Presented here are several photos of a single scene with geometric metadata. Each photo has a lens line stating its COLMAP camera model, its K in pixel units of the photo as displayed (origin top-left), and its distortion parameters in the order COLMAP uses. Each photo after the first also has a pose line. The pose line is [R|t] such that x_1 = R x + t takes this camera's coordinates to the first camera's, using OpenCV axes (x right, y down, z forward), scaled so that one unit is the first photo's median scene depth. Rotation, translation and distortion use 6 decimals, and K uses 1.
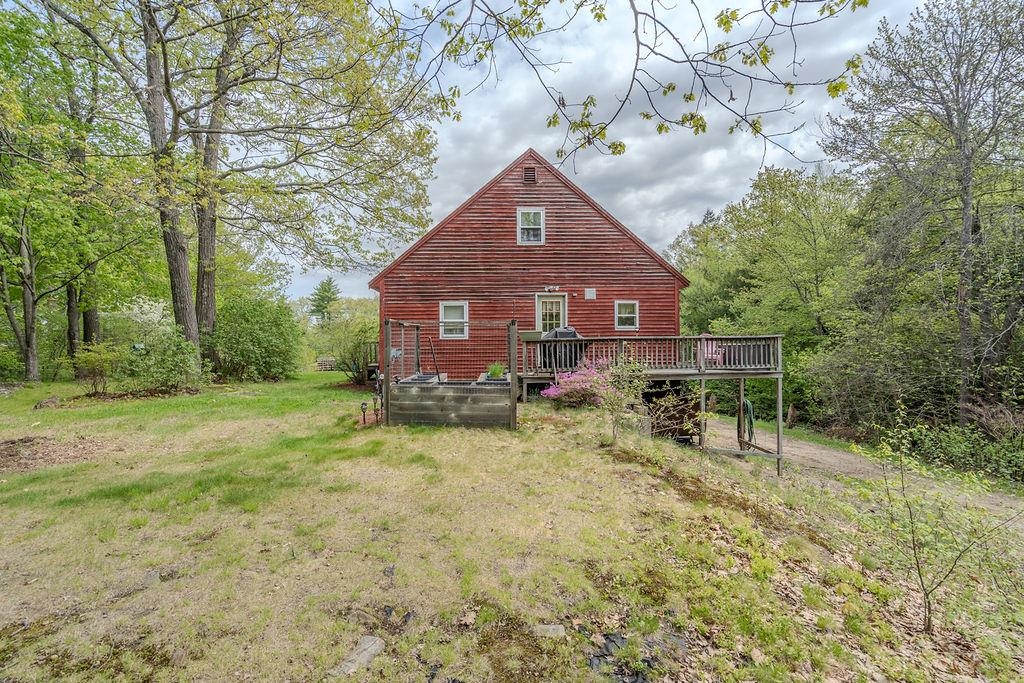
lens RADIAL K [[460.9, 0, 512.0], [0, 460.9, 341.5], [0, 0, 1]] dist [-0.001111, 0.000360]
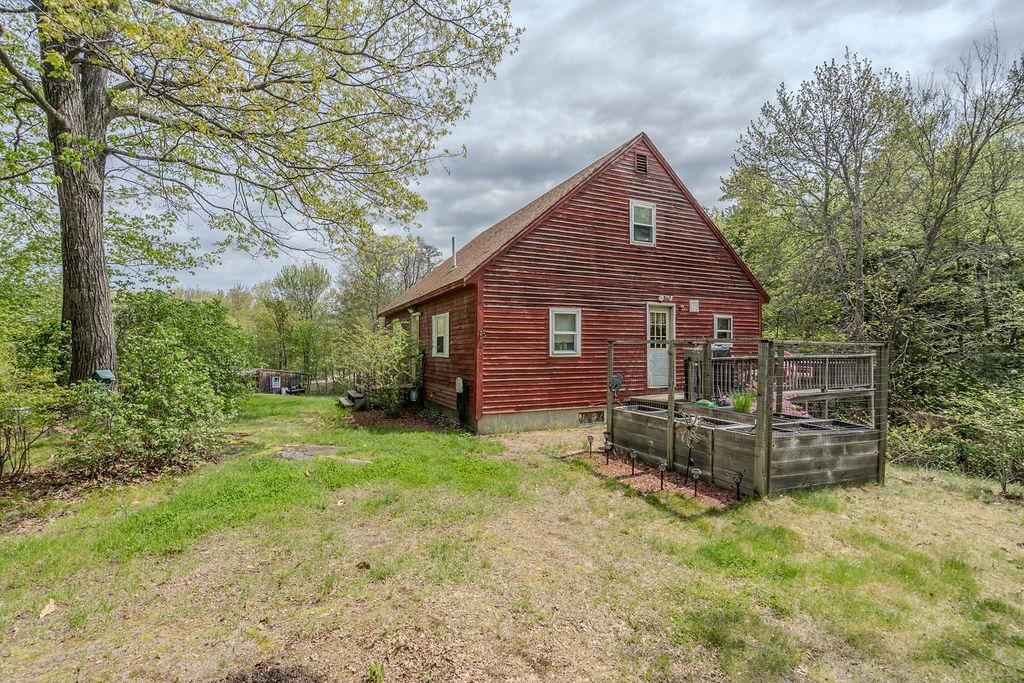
lens RADIAL K [[460.9, 0, 512.0], [0, 460.9, 341.5], [0, 0, 1]] dist [-0.001111, 0.000360]
pose [[0.912114, 0.011570, 0.409774, -0.525222], [-0.006476, 0.999884, -0.013818, -0.019749], [-0.409887, 0.009949, 0.912082, 0.325955]]
